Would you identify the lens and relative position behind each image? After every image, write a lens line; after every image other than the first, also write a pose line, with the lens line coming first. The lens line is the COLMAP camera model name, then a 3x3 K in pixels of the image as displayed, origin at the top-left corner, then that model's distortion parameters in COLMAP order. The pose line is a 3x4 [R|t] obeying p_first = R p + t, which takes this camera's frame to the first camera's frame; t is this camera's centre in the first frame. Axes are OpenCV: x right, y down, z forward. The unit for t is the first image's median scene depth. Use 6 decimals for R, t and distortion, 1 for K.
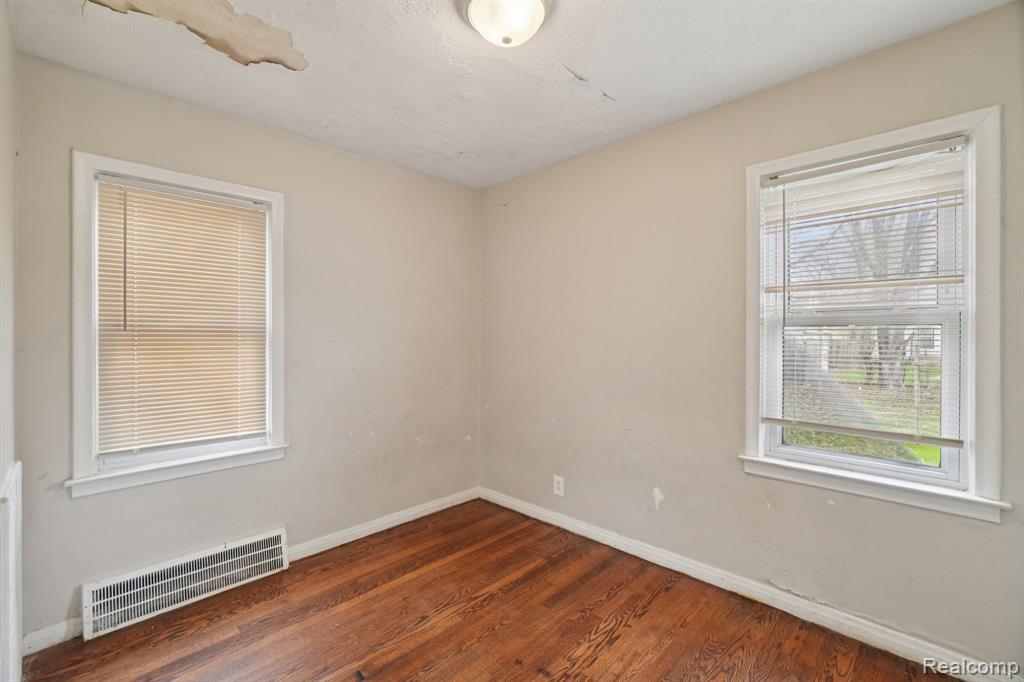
lens RADIAL K [[442.9, 0, 513.2], [0, 442.9, 335.2], [0, 0, 1]] dist [-0.009657, 0.003643]
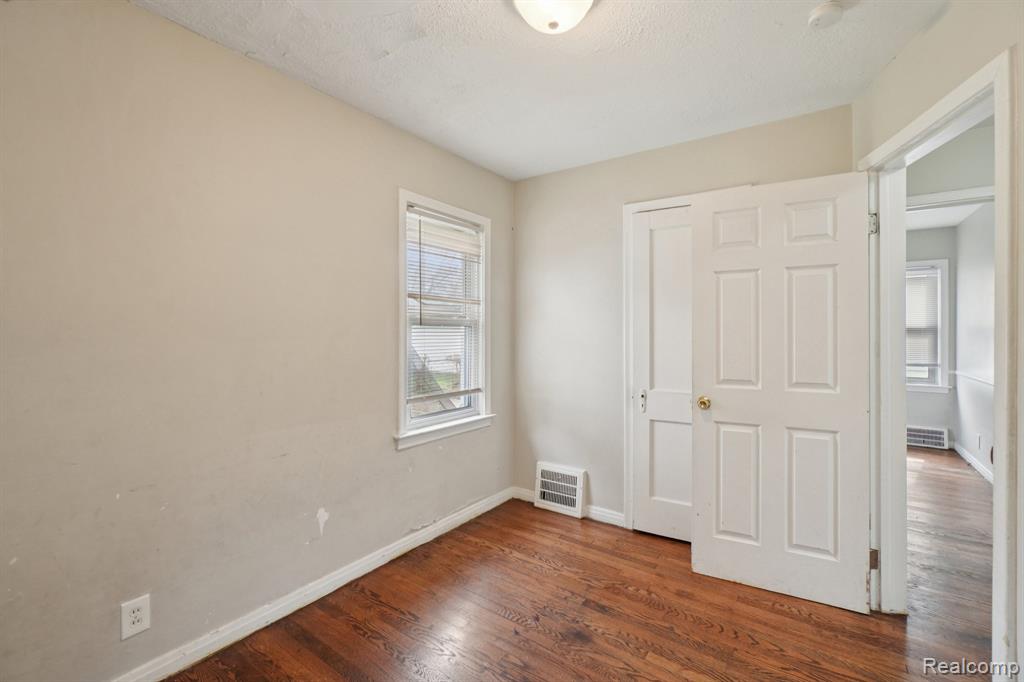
lens RADIAL K [[442.9, 0, 513.2], [0, 442.9, 335.2], [0, 0, 1]] dist [-0.009657, 0.003643]
pose [[-0.153946, -0.000855, 0.988079, -0.613325], [0.000956, 0.999999, 0.001014, 0.007071], [-0.988079, 0.001100, -0.153945, 0.803679]]
